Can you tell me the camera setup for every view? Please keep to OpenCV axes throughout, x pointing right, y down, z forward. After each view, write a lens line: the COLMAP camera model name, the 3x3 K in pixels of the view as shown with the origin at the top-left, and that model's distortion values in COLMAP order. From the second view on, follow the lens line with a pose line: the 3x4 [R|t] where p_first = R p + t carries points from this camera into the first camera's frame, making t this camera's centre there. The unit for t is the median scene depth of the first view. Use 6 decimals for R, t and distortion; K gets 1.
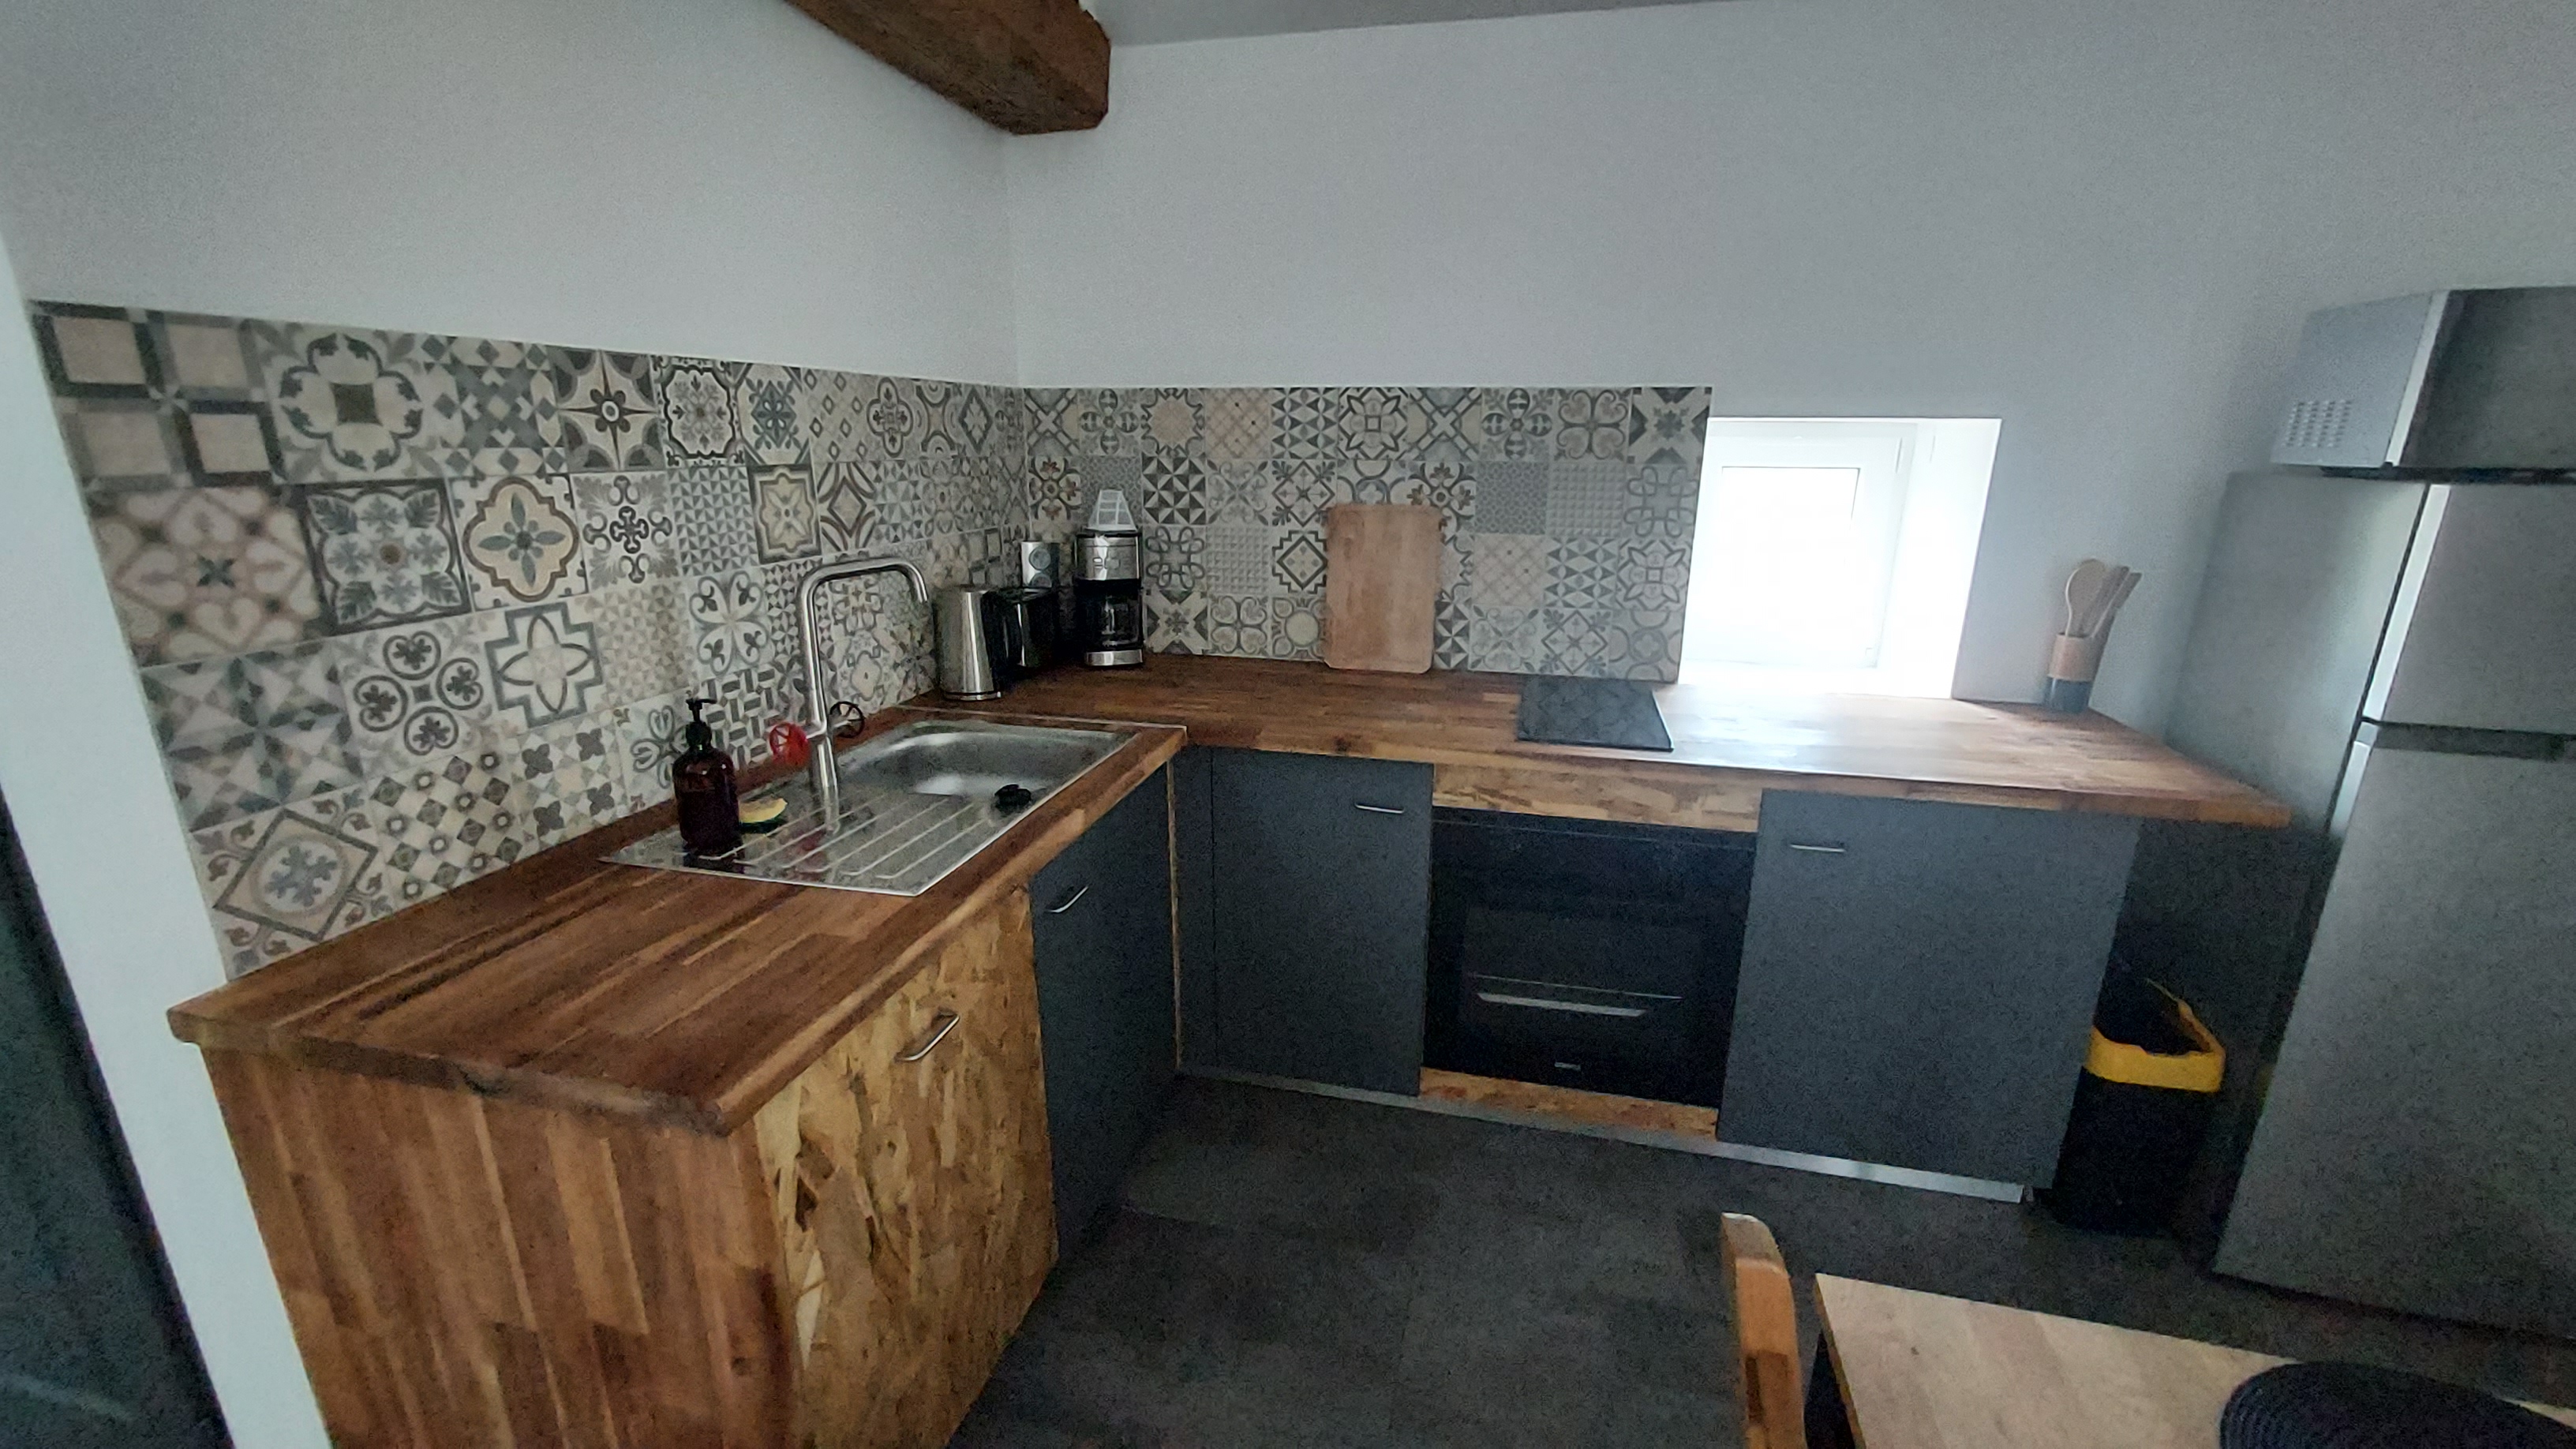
lens RADIAL K [[1024.7, 0, 1296.8], [0, 1024.7, 717.1], [0, 0, 1]] dist [-0.004495, 0.001014]
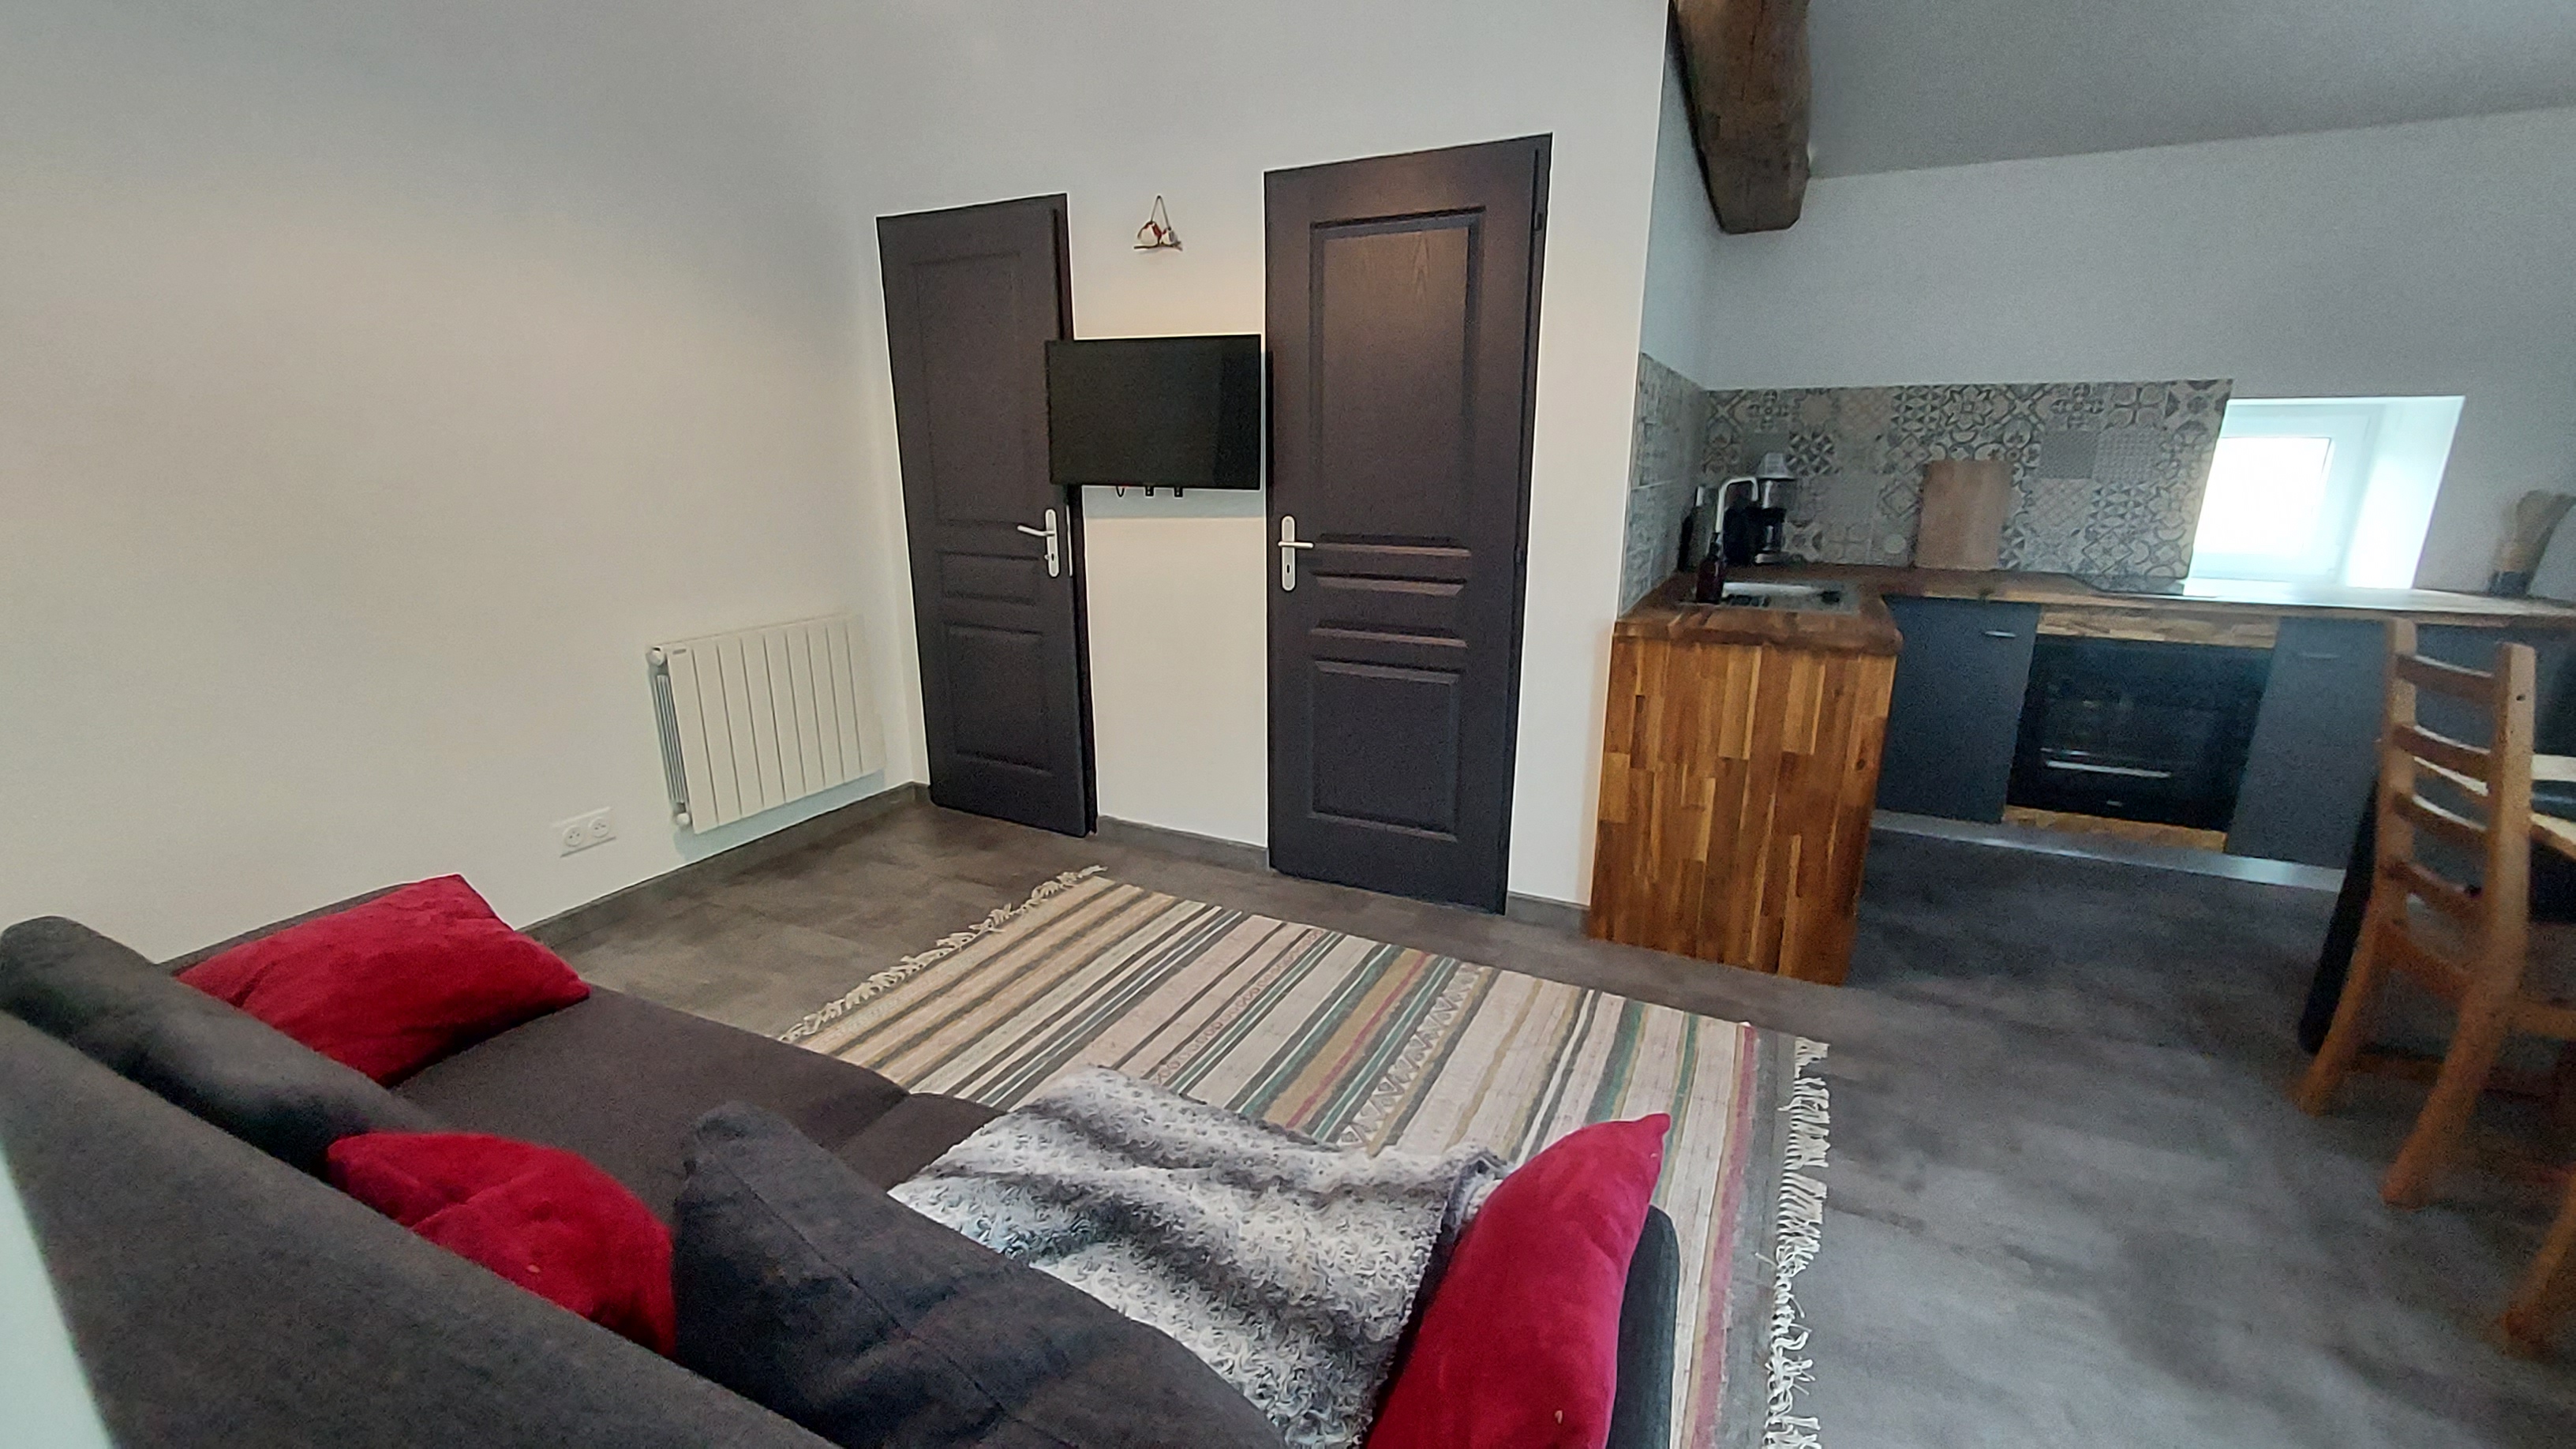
lens RADIAL K [[1024.7, 0, 1289.7], [0, 1024.7, 725.4], [0, 0, 1]] dist [-0.004495, 0.001014]
pose [[0.974235, 0.051438, -0.219591, -0.561975], [-0.053724, 0.998546, -0.004449, 0.256289], [0.219043, 0.016132, 0.975582, -0.730451]]
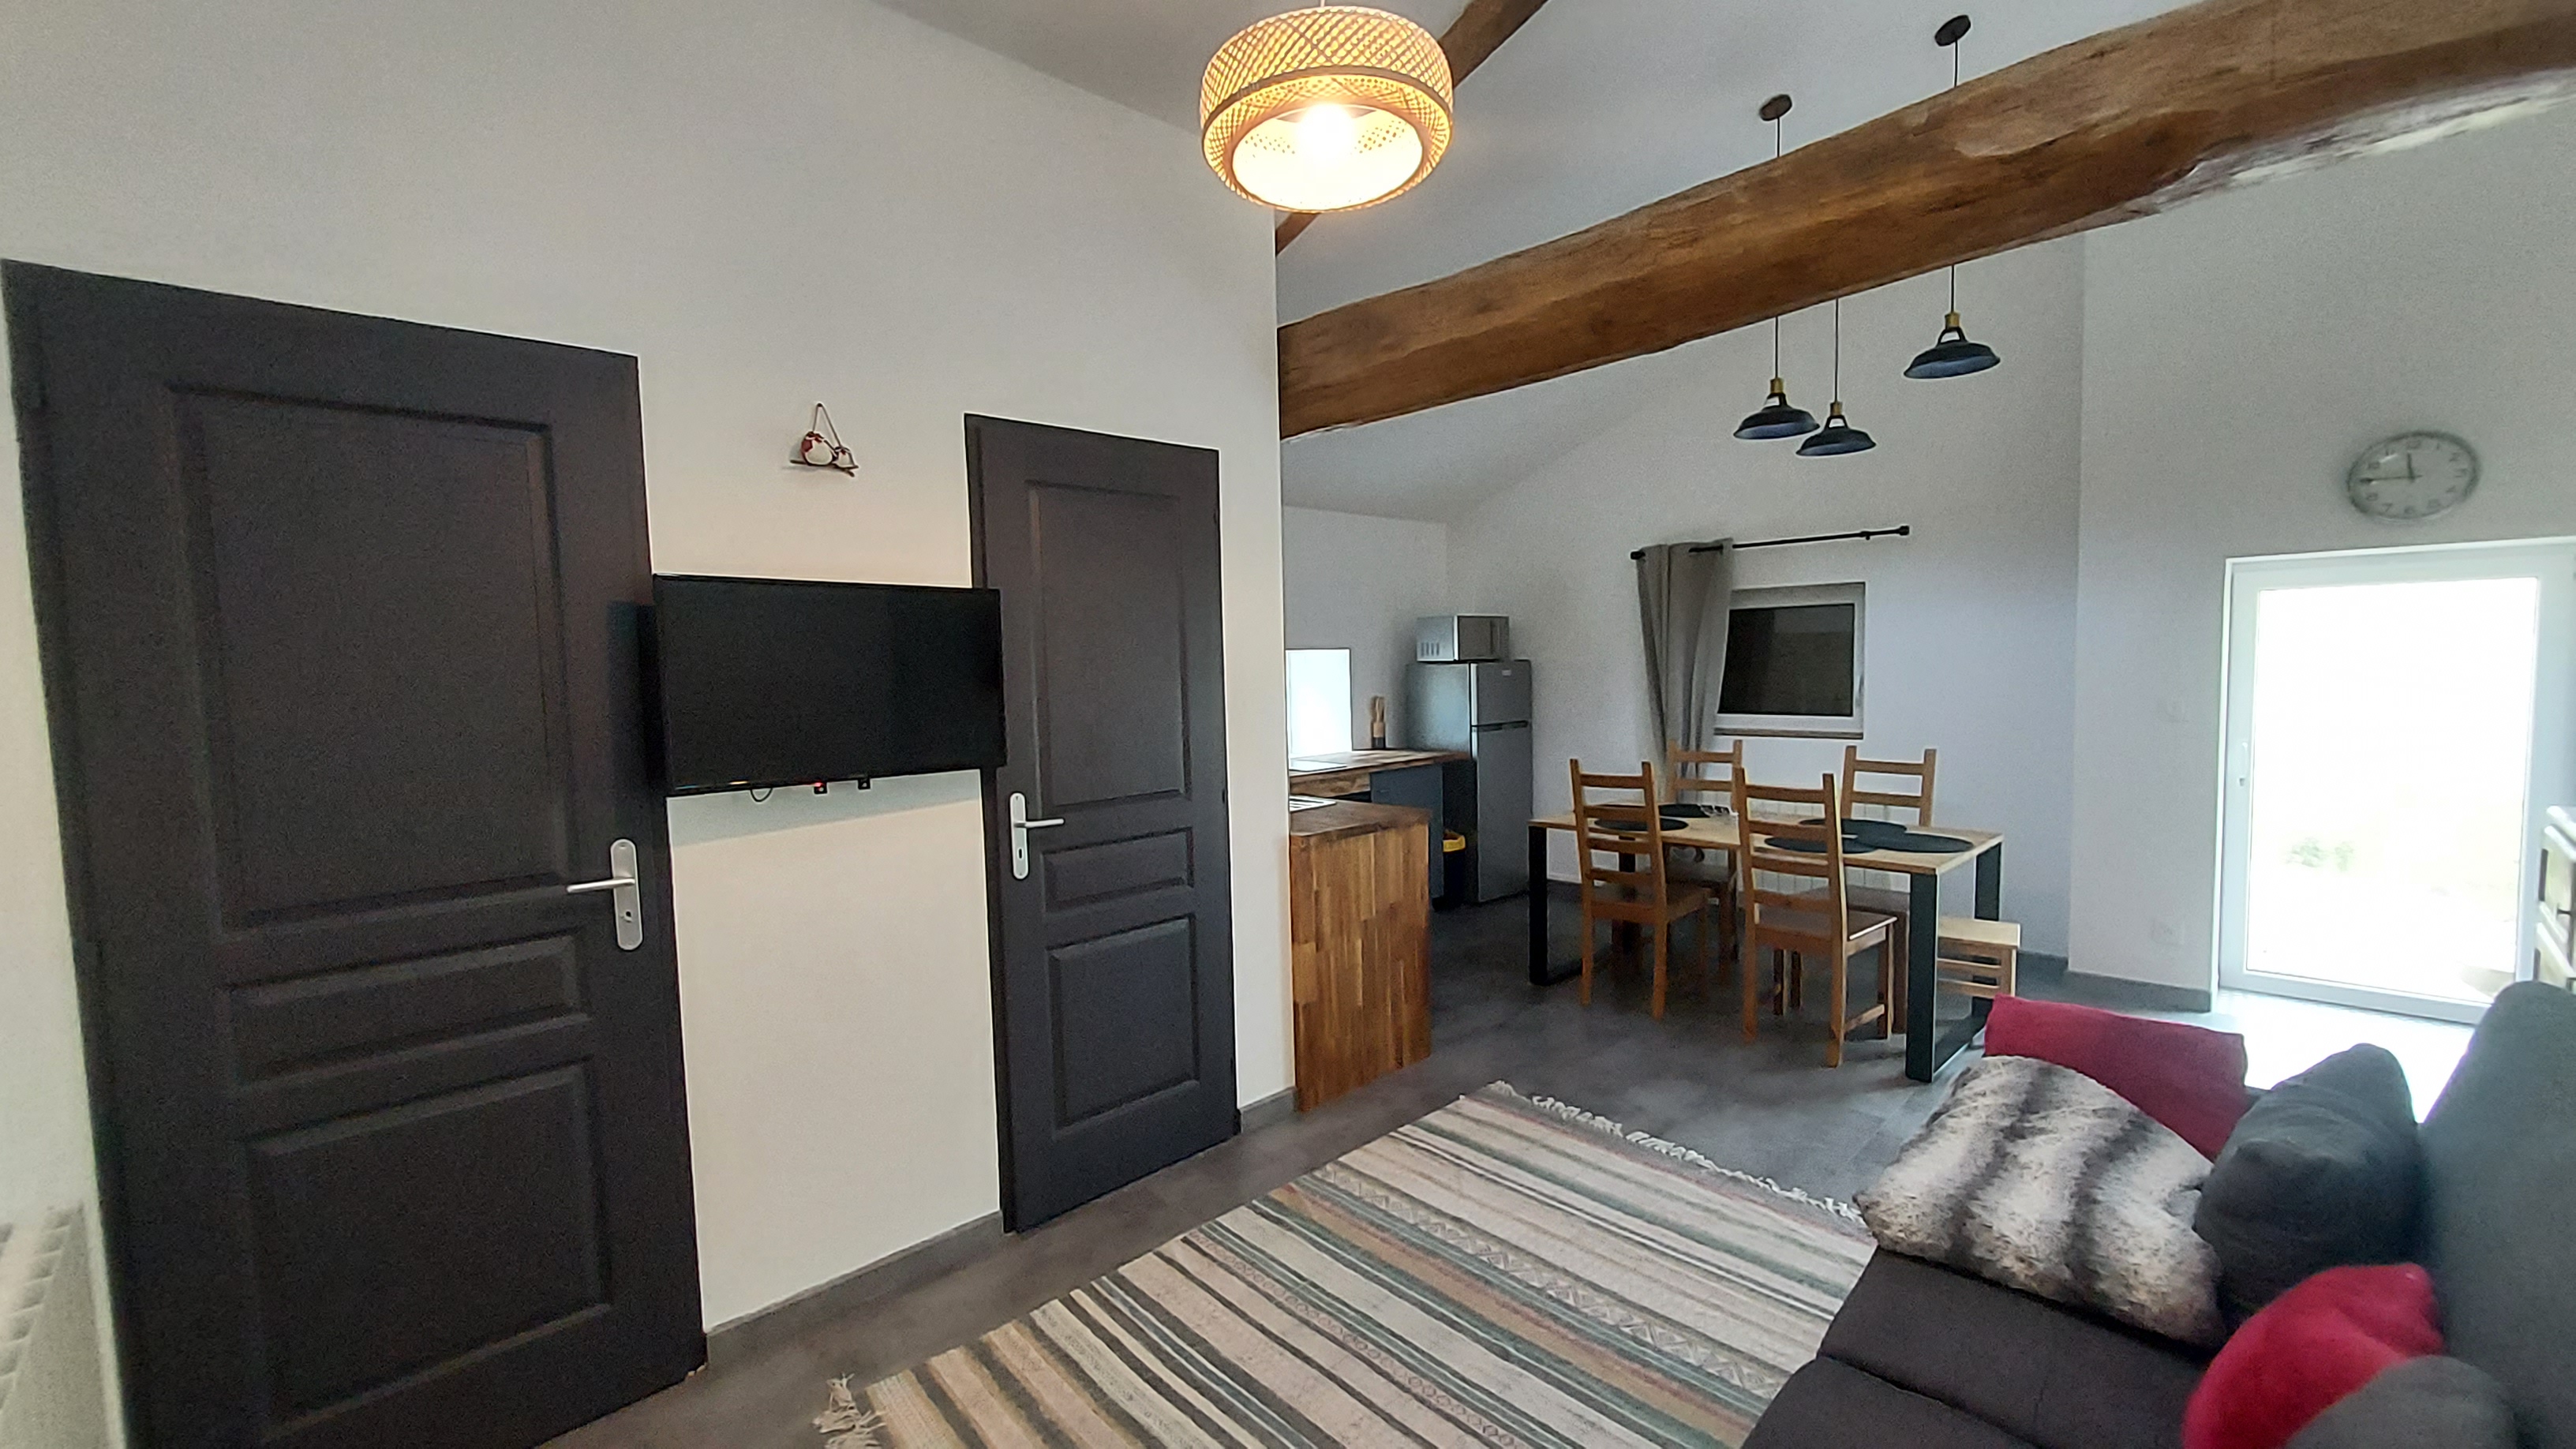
lens RADIAL K [[1024.7, 0, 1296.8], [0, 1024.7, 730.1], [0, 0, 1]] dist [-0.004495, 0.001014]
pose [[0.548090, -0.080642, 0.832523, -1.588146], [0.251865, 0.965055, -0.072335, 0.081647], [-0.797597, 0.249330, 0.549248, -0.348483]]
